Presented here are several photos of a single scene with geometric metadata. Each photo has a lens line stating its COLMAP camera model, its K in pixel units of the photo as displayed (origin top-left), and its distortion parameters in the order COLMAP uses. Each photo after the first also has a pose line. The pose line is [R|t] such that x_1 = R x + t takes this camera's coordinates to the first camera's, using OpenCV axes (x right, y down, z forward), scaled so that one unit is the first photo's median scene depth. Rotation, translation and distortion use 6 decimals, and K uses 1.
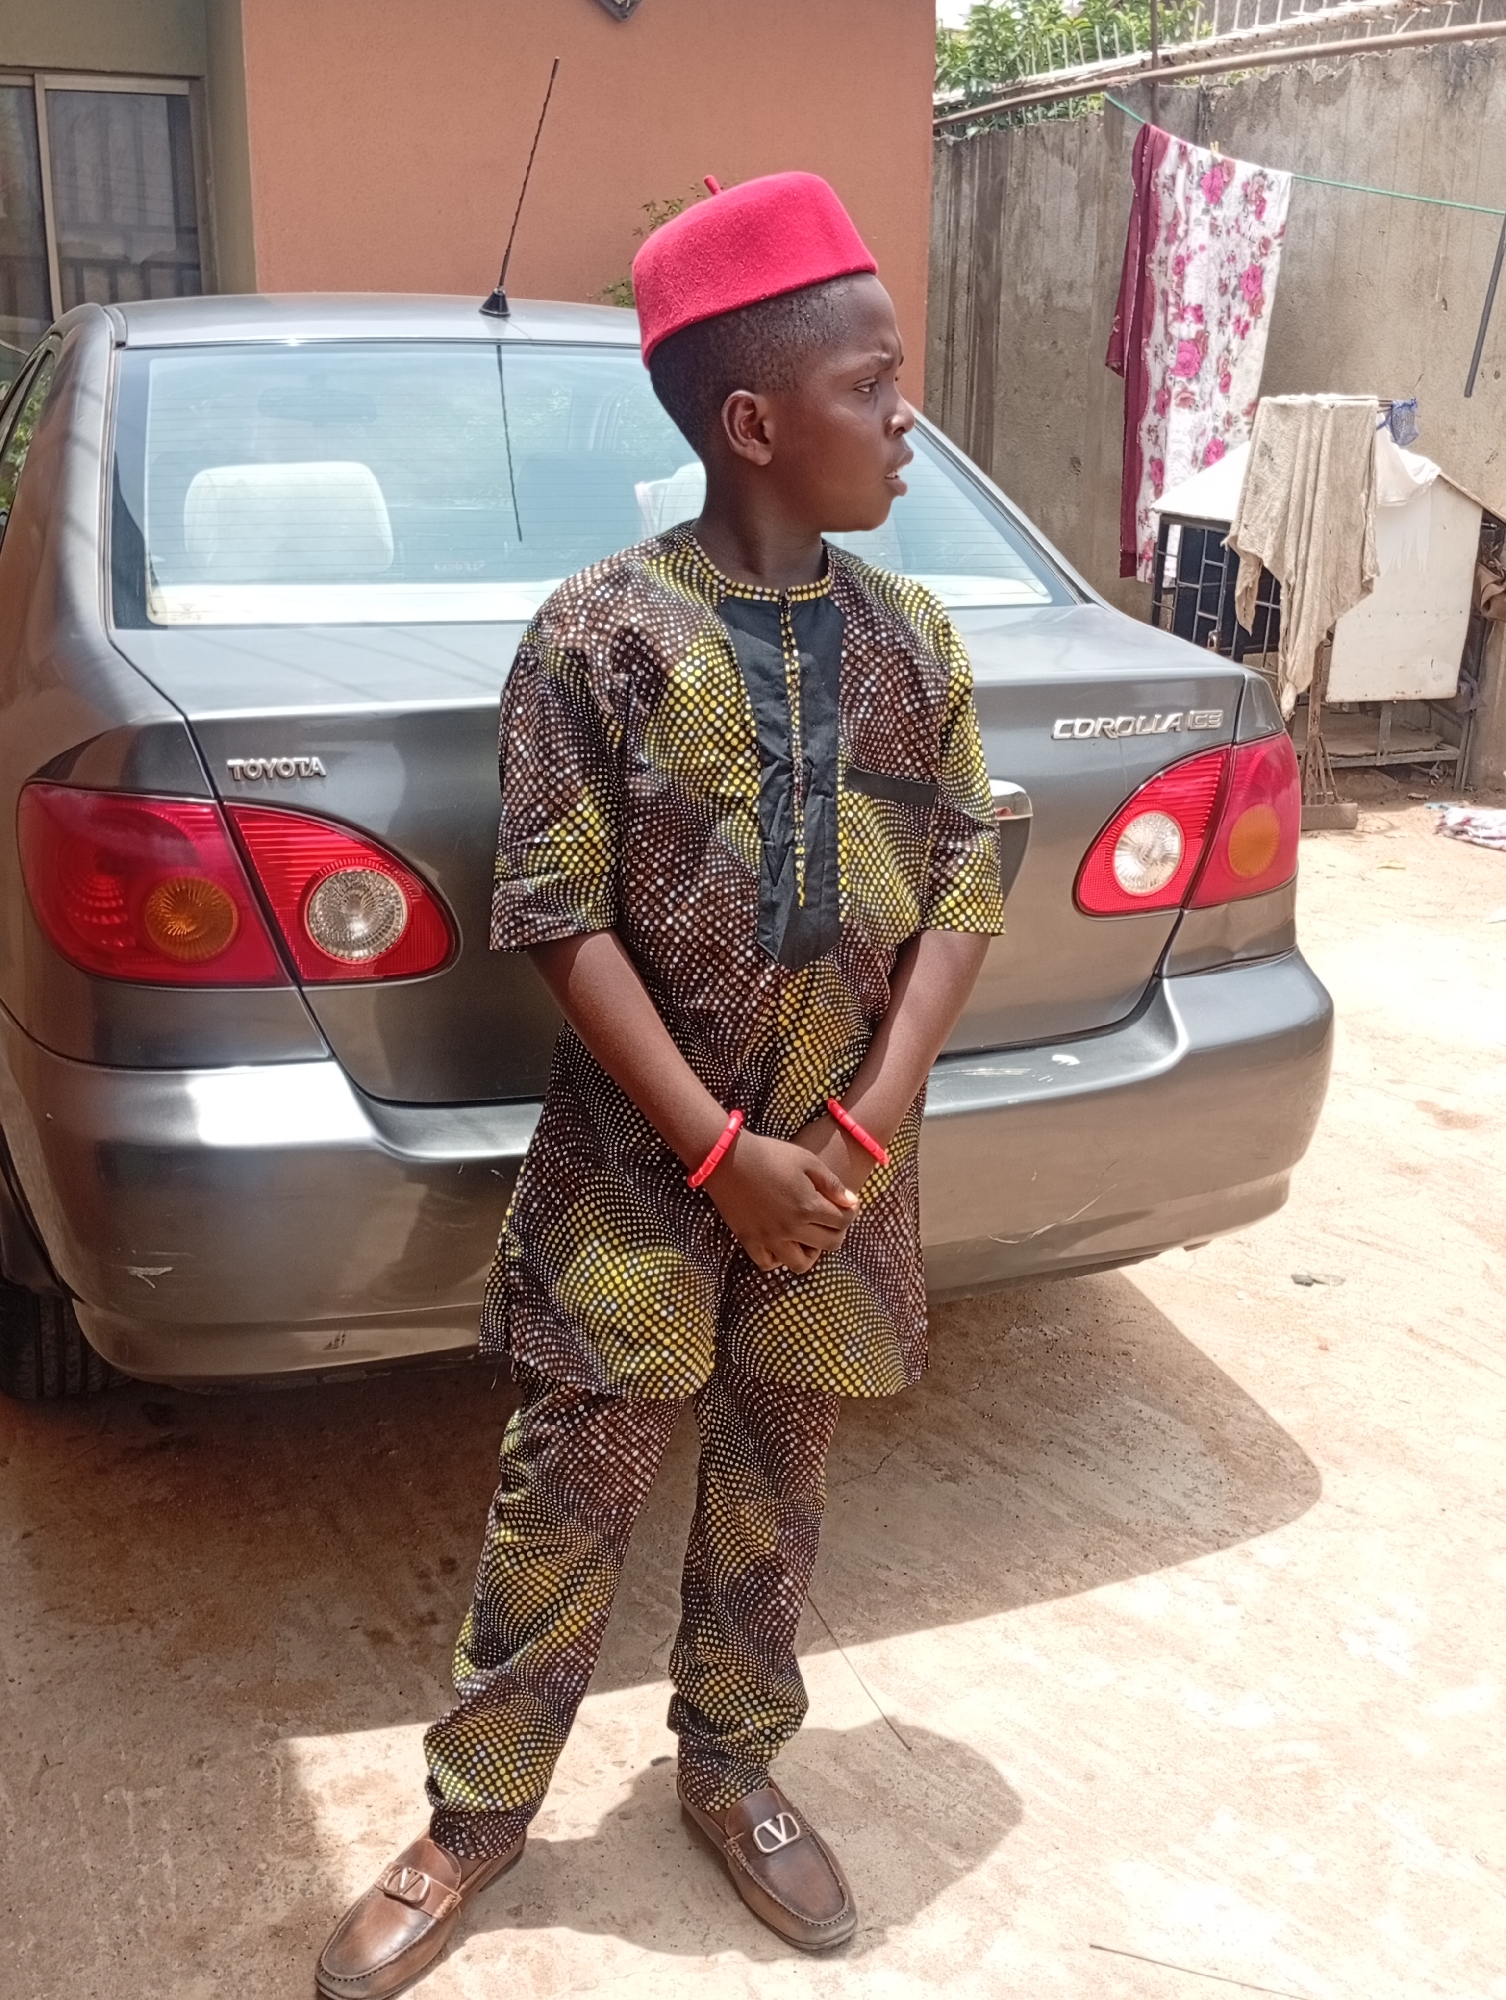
lens RADIAL K [[2154.8, 0, 754.3], [0, 2154.8, 1005.3], [0, 0, 1]] dist [0.119711, -0.269771]
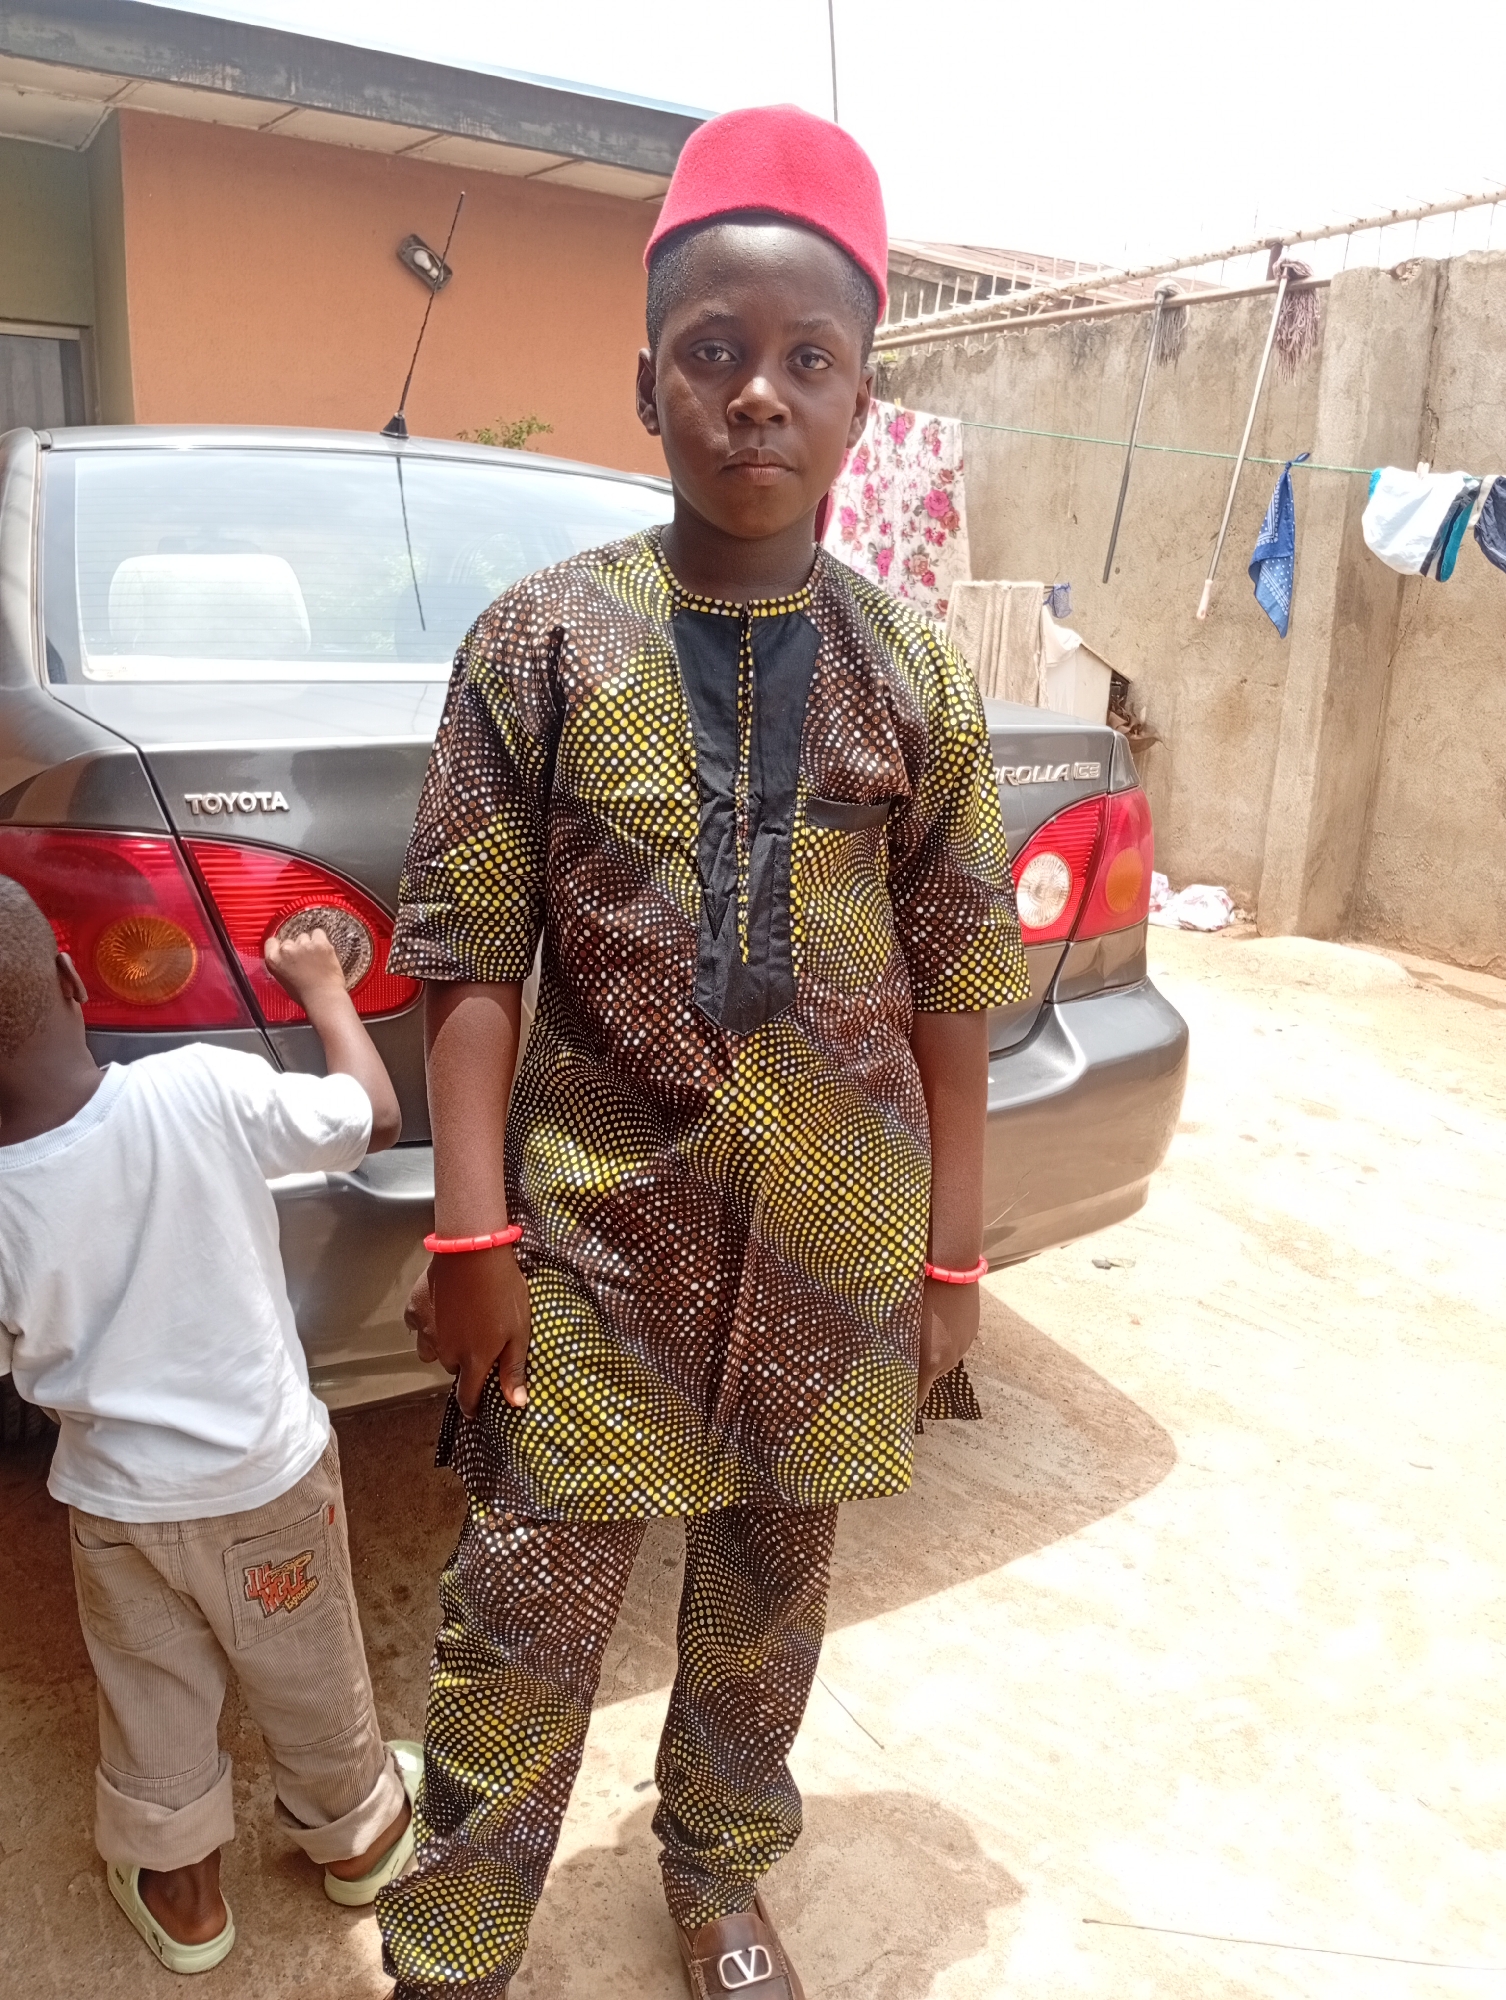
lens RADIAL K [[1534.2, 0, 753.0], [0, 1534.2, 1000.0], [0, 0, 1]] dist [0.077699, -0.172793]
pose [[0.986074, -0.026401, 0.164198, -0.082822], [0.033680, 0.998562, -0.041708, 0.011704], [-0.162861, 0.046657, 0.985545, 0.217656]]
